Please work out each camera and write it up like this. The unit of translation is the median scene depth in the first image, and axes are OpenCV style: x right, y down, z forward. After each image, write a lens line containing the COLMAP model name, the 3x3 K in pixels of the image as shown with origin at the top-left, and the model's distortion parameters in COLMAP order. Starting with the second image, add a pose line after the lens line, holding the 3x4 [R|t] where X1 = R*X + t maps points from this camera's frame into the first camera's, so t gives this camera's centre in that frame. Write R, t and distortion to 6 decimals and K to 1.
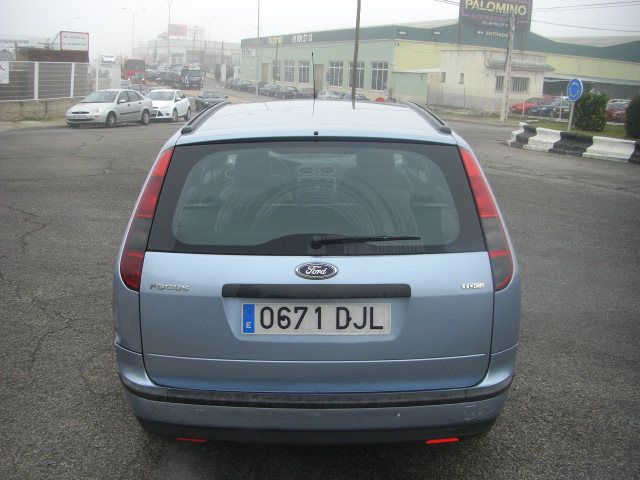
lens RADIAL K [[729.9, 0, 304.0], [0, 729.9, 241.4], [0, 0, 1]] dist [-0.202512, 0.146227]
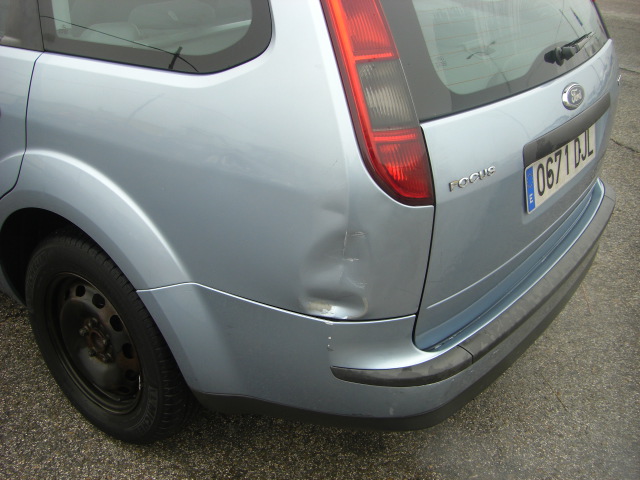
lens RADIAL K [[729.9, 0, 304.0], [0, 729.9, 241.4], [0, 0, 1]] dist [-0.202512, 0.146227]
pose [[0.599070, -0.346129, 0.722018, -0.651721], [0.135885, 0.932606, 0.334337, -0.088456], [-0.789082, -0.102180, 0.605730, 0.740596]]
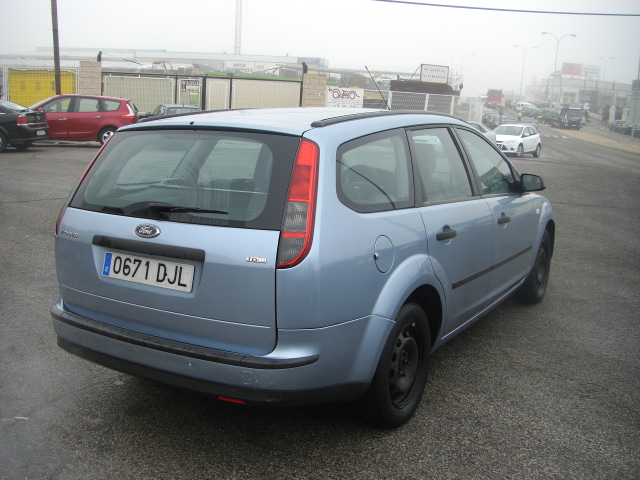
lens RADIAL K [[729.9, 0, 304.0], [0, 729.9, 241.4], [0, 0, 1]] dist [-0.202512, 0.146227]
pose [[0.857888, 0.104883, -0.503019, 0.816376], [-0.130210, 0.991367, -0.015362, 0.040048], [0.497065, 0.078677, 0.864139, 0.079179]]
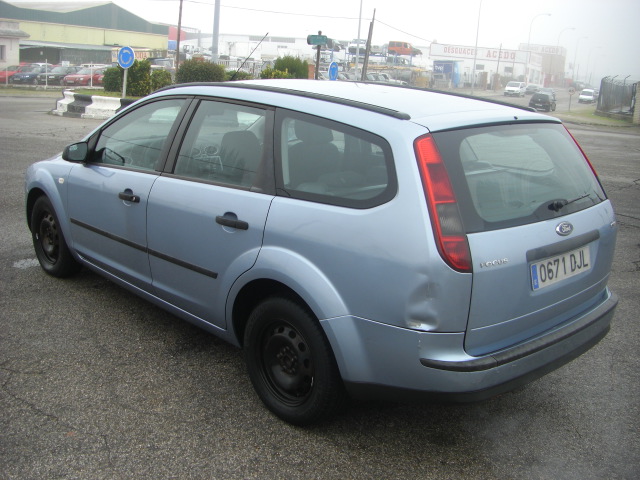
lens RADIAL K [[729.9, 0, 304.0], [0, 729.9, 241.4], [0, 0, 1]] dist [-0.202512, 0.146227]
pose [[0.732539, -0.150519, 0.663875, -1.077452], [0.118903, 0.988547, 0.092930, -0.100415], [-0.670260, 0.010862, 0.742047, 0.373295]]
